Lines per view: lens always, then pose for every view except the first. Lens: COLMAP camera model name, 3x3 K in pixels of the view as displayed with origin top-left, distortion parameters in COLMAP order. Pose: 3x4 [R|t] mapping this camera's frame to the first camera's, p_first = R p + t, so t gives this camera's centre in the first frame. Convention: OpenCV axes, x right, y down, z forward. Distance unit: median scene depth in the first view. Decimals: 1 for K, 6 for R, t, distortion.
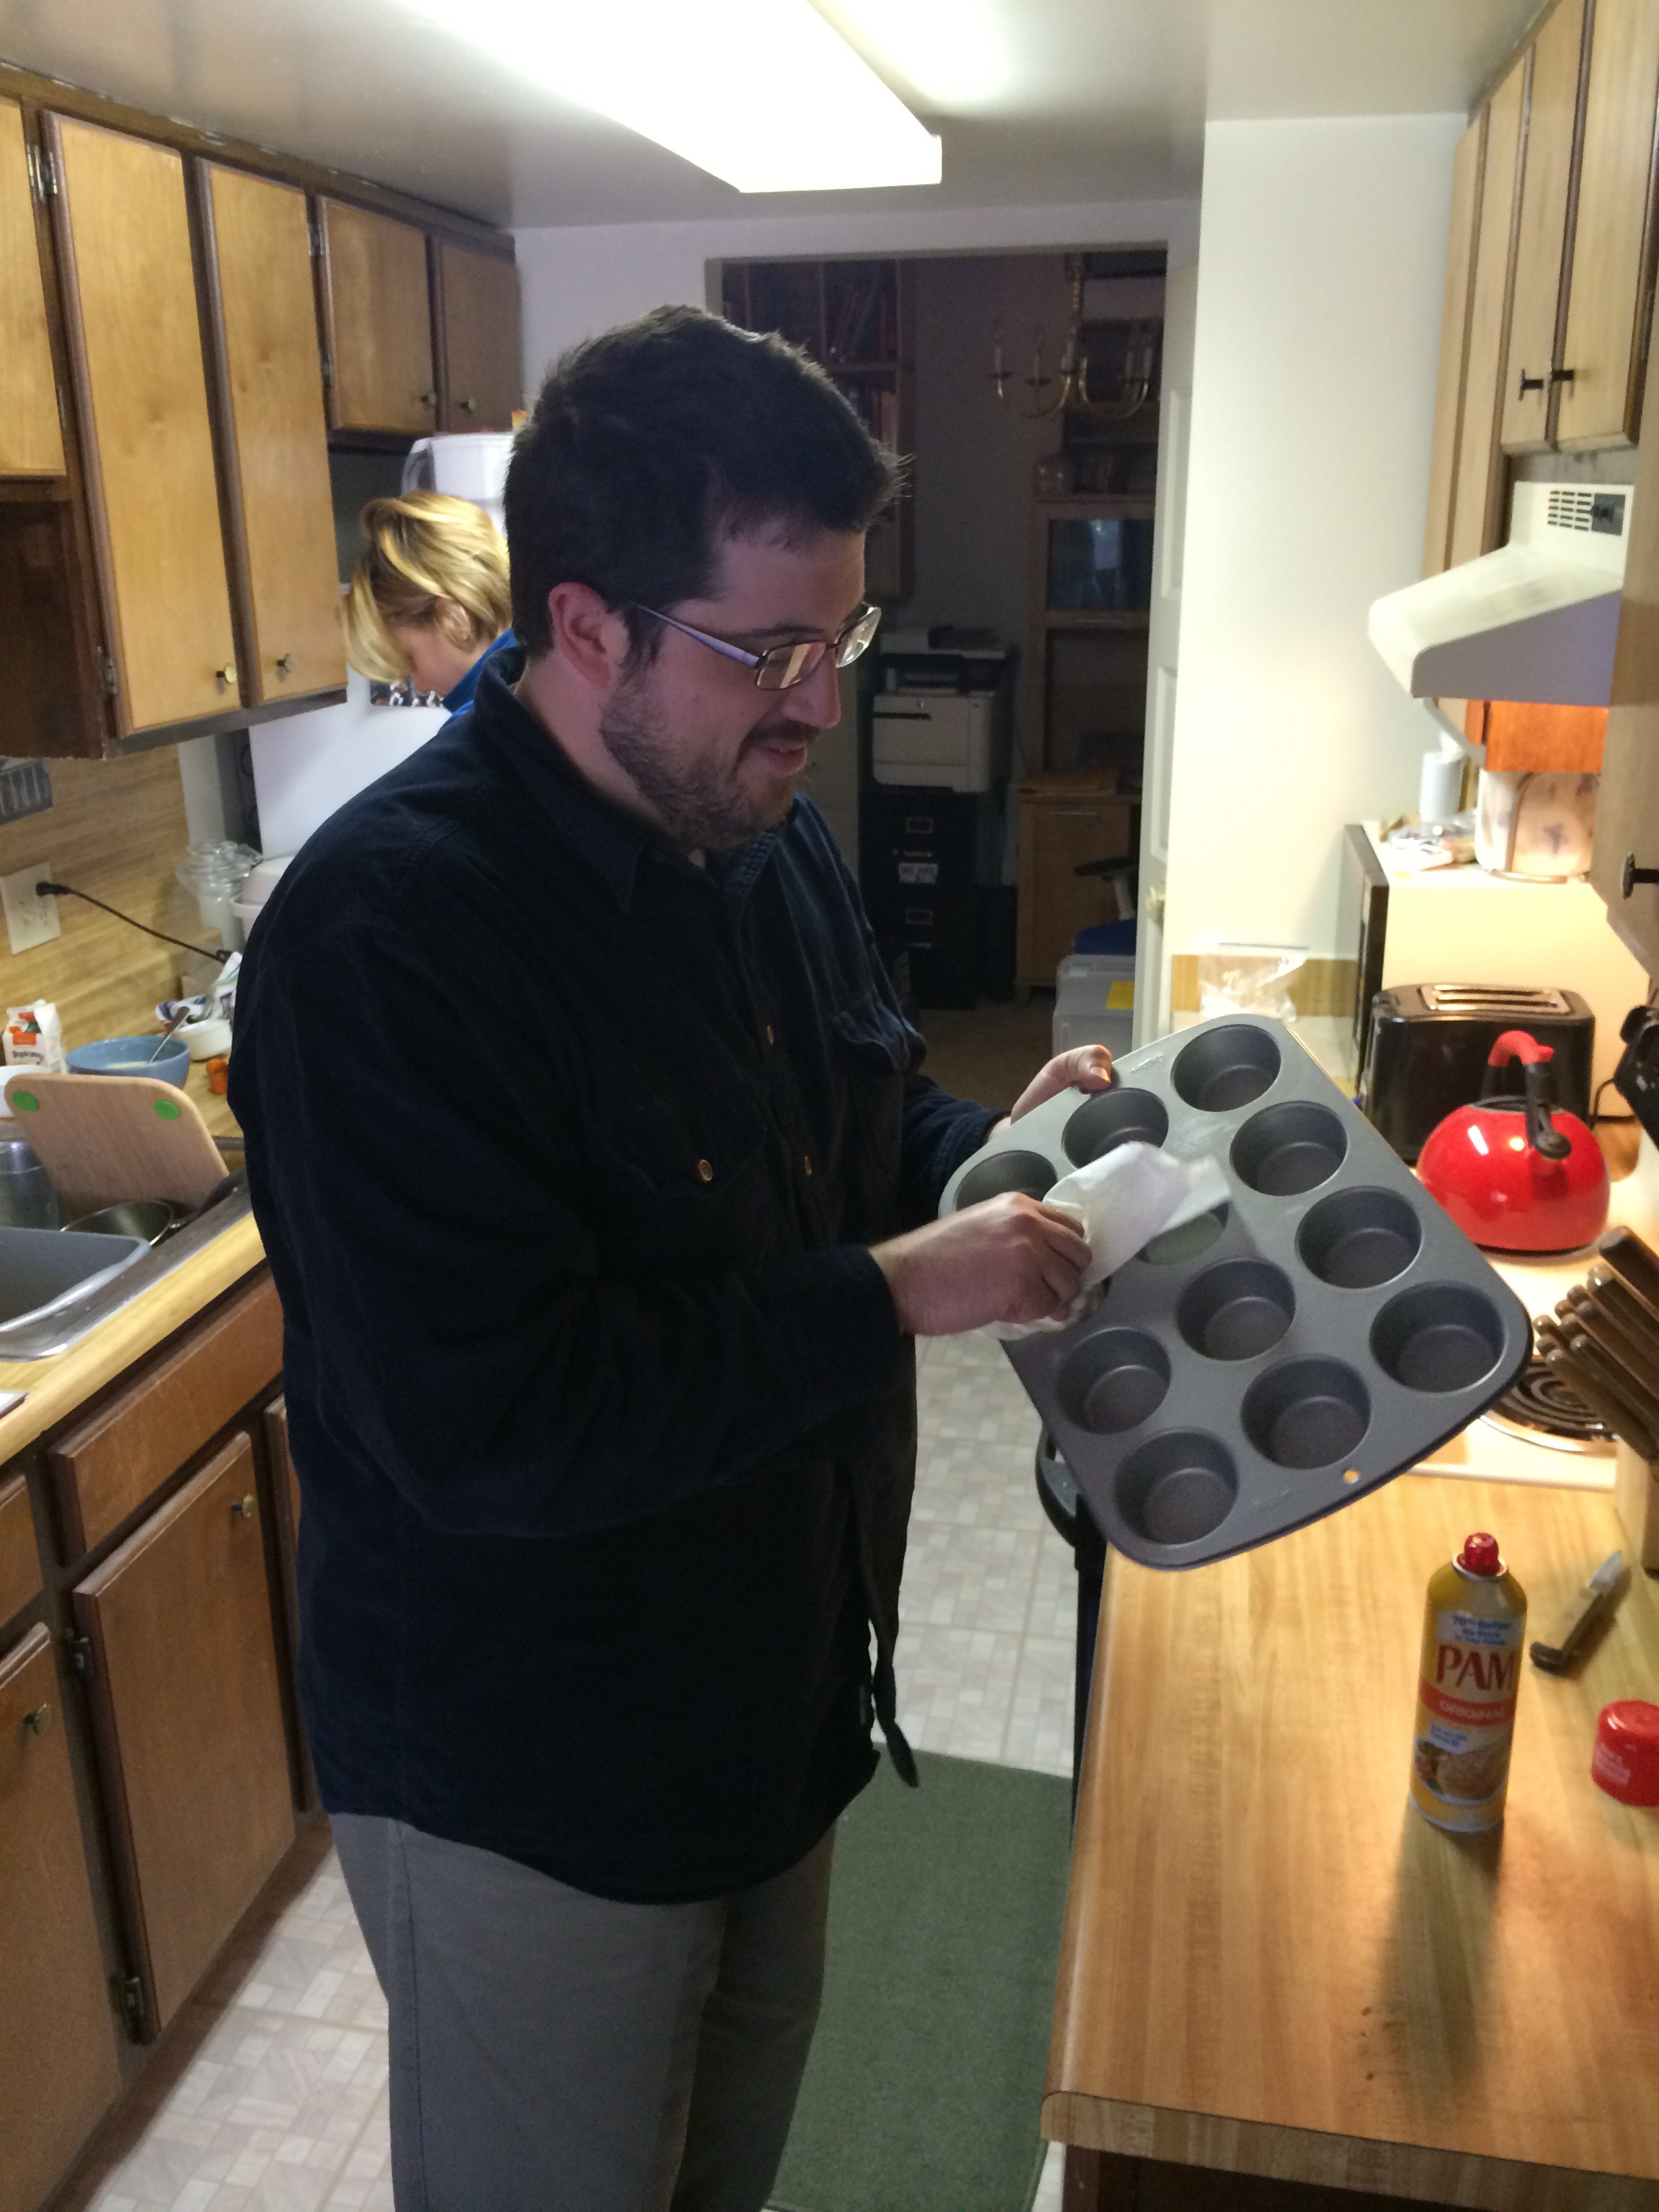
lens RADIAL K [[1911.6, 0, 828.4], [0, 1911.6, 1056.8], [0, 0, 1]] dist [0.089526, -0.126949]
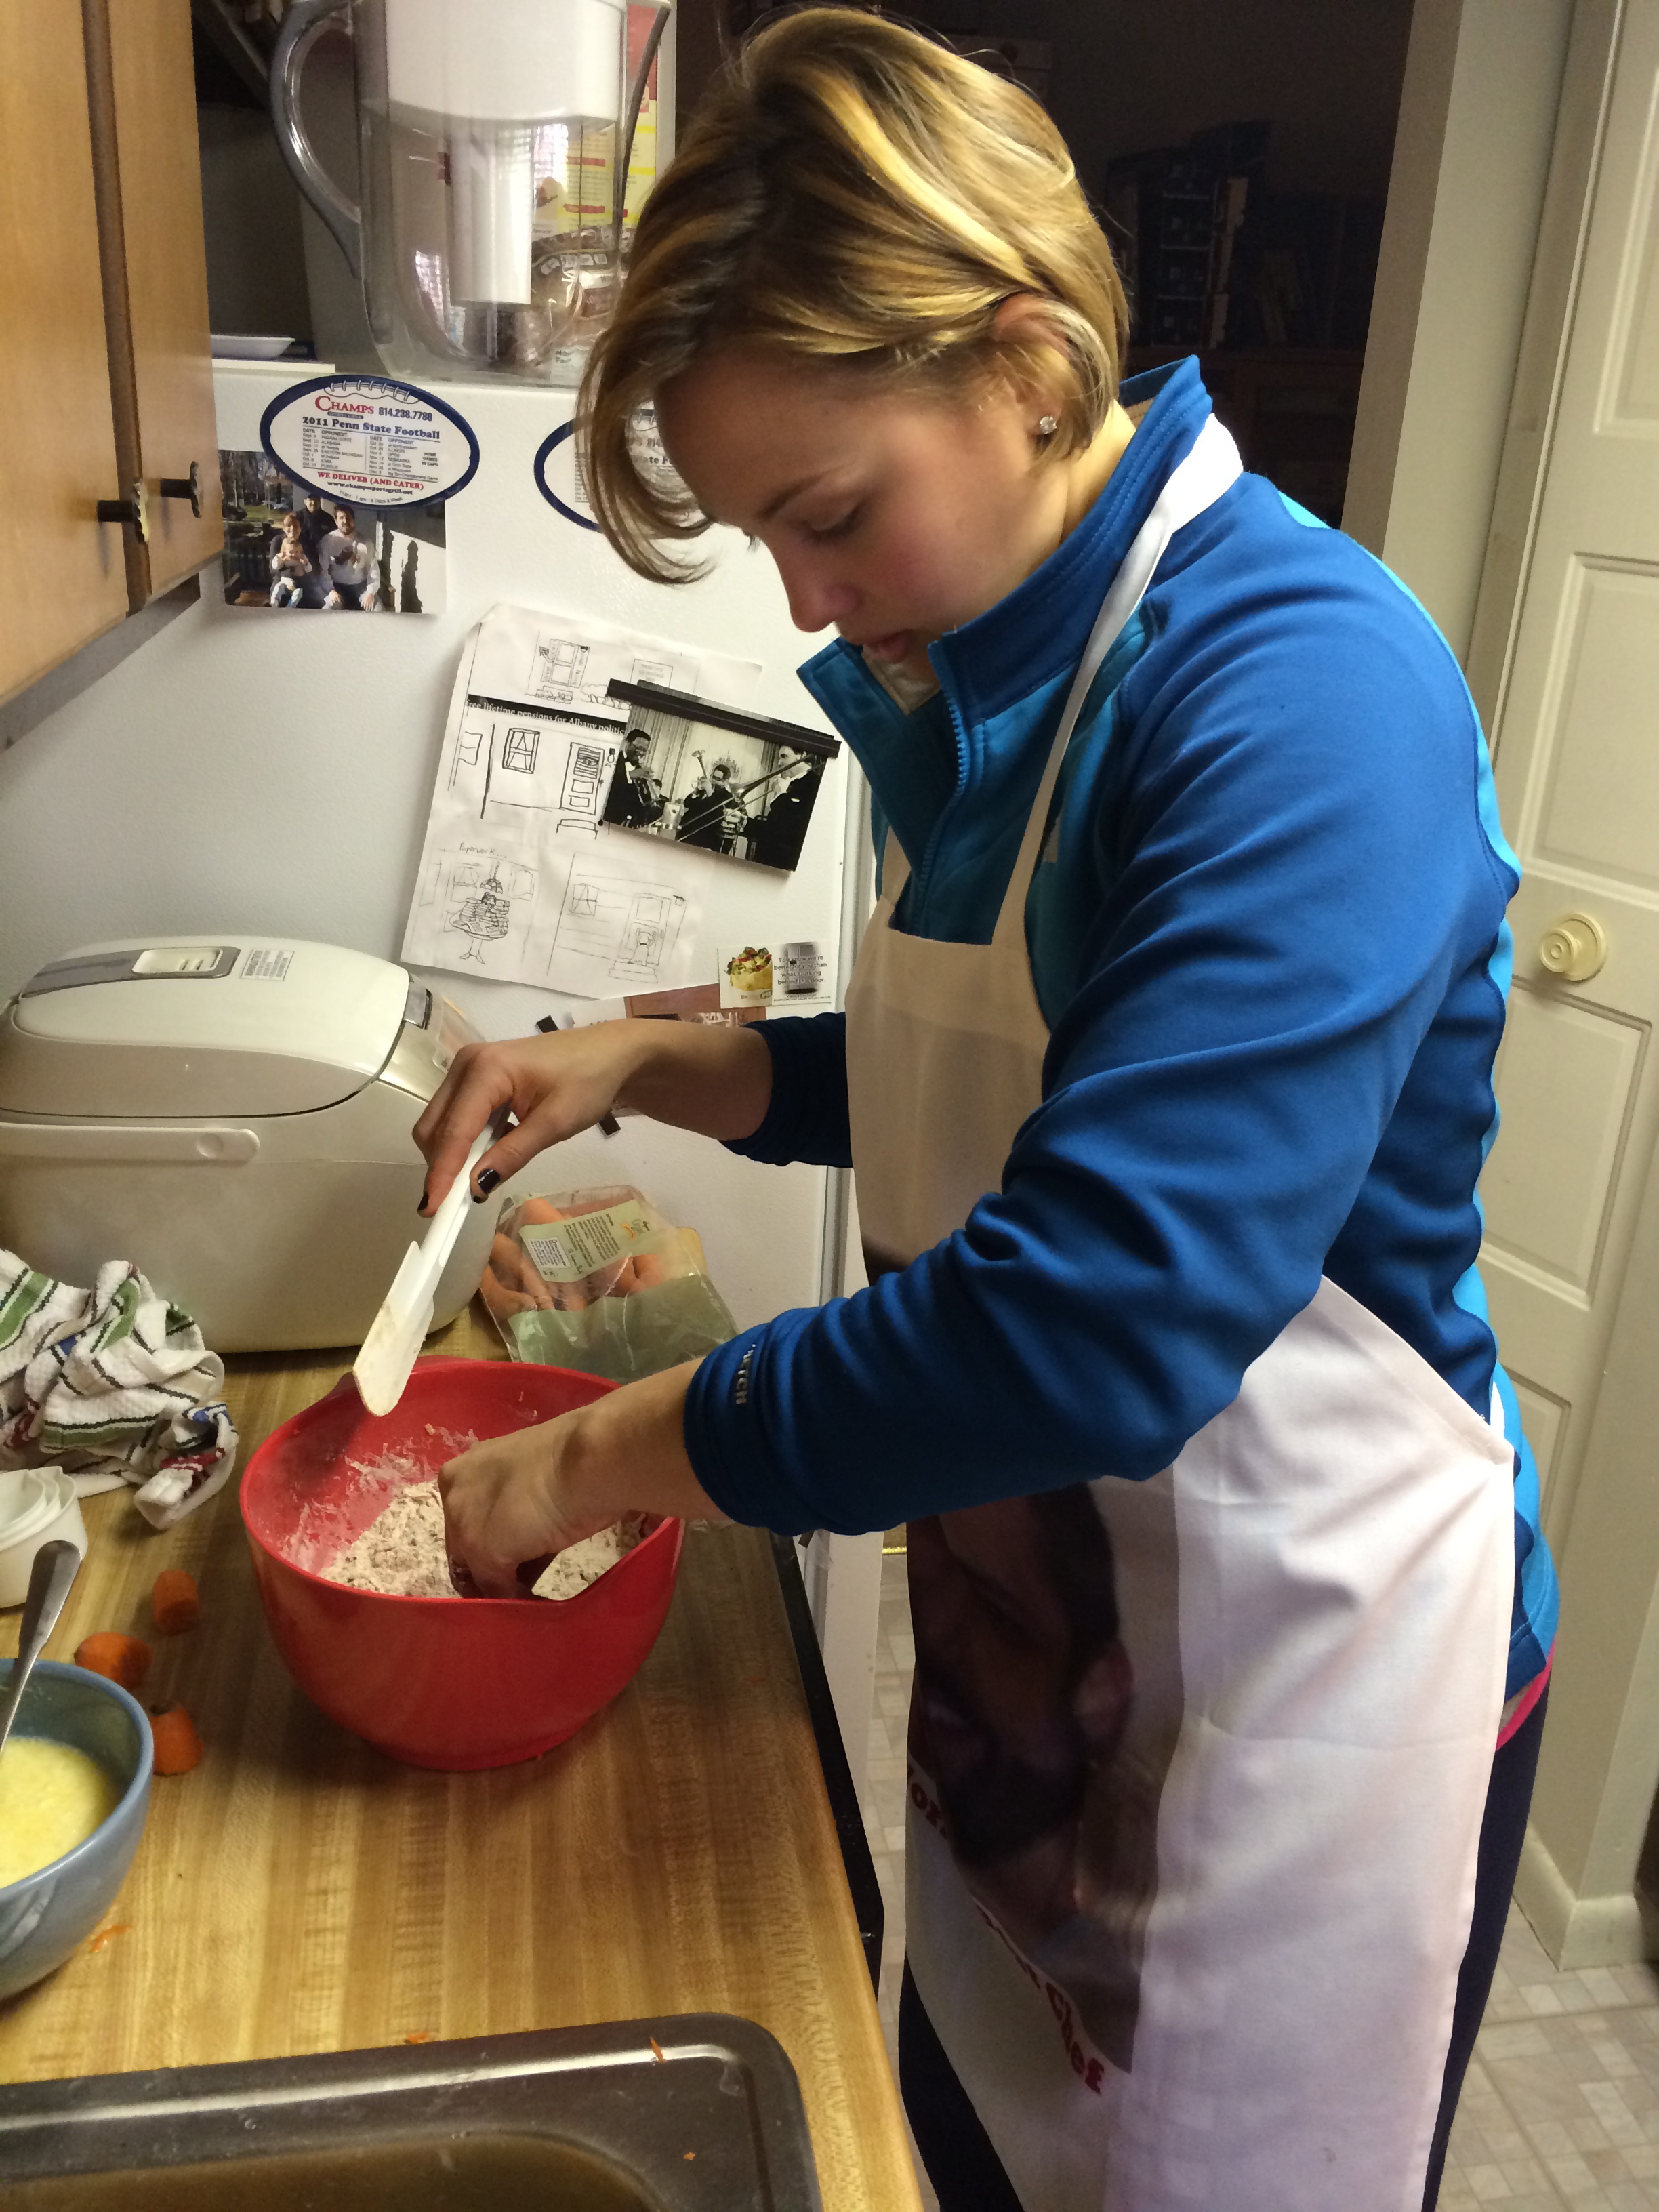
lens RADIAL K [[1911.6, 0, 828.4], [0, 1911.6, 1056.8], [0, 0, 1]] dist [0.089526, -0.126949]
pose [[0.935209, -0.072705, 0.346552, -0.268581], [0.055672, 0.996712, 0.058870, -0.100653], [-0.349693, -0.035763, 0.936182, 0.548145]]
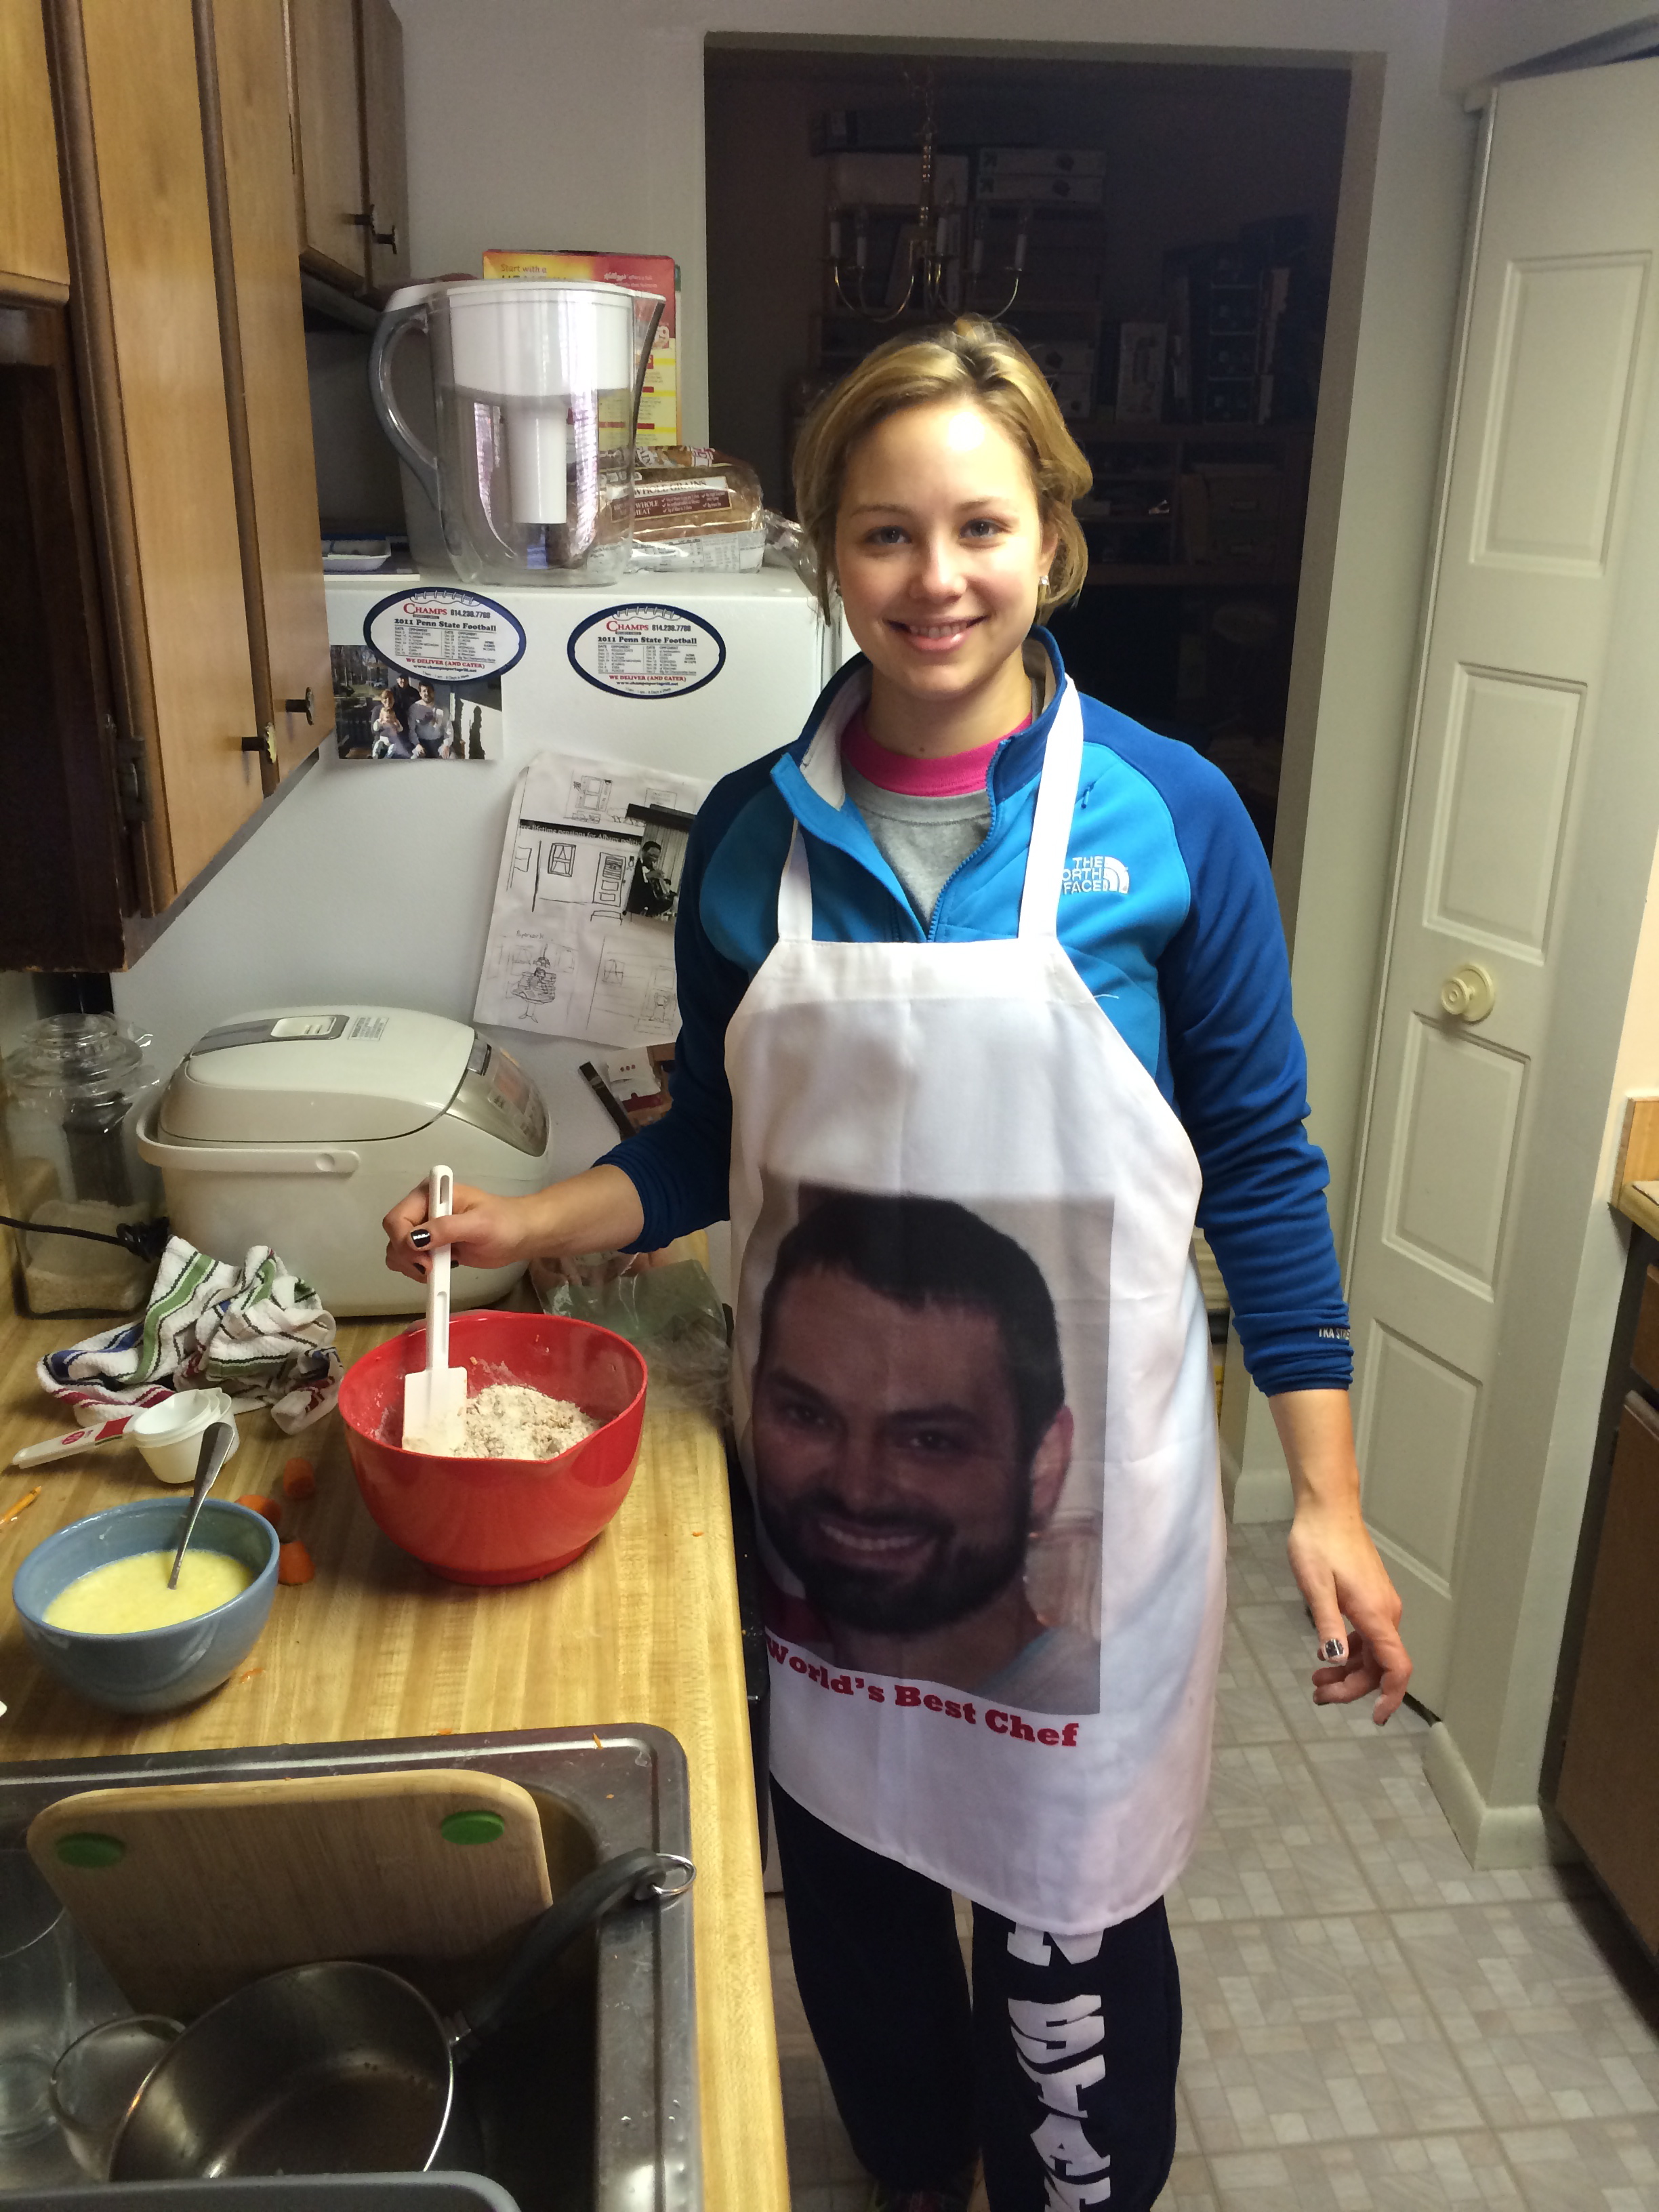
lens RADIAL K [[1911.6, 0, 828.4], [0, 1911.6, 1056.8], [0, 0, 1]] dist [0.089526, -0.126949]
pose [[0.957357, -0.076352, 0.278635, -0.264724], [0.067570, 0.996872, 0.041000, -0.108158], [-0.280894, -0.020424, 0.959522, 0.409127]]
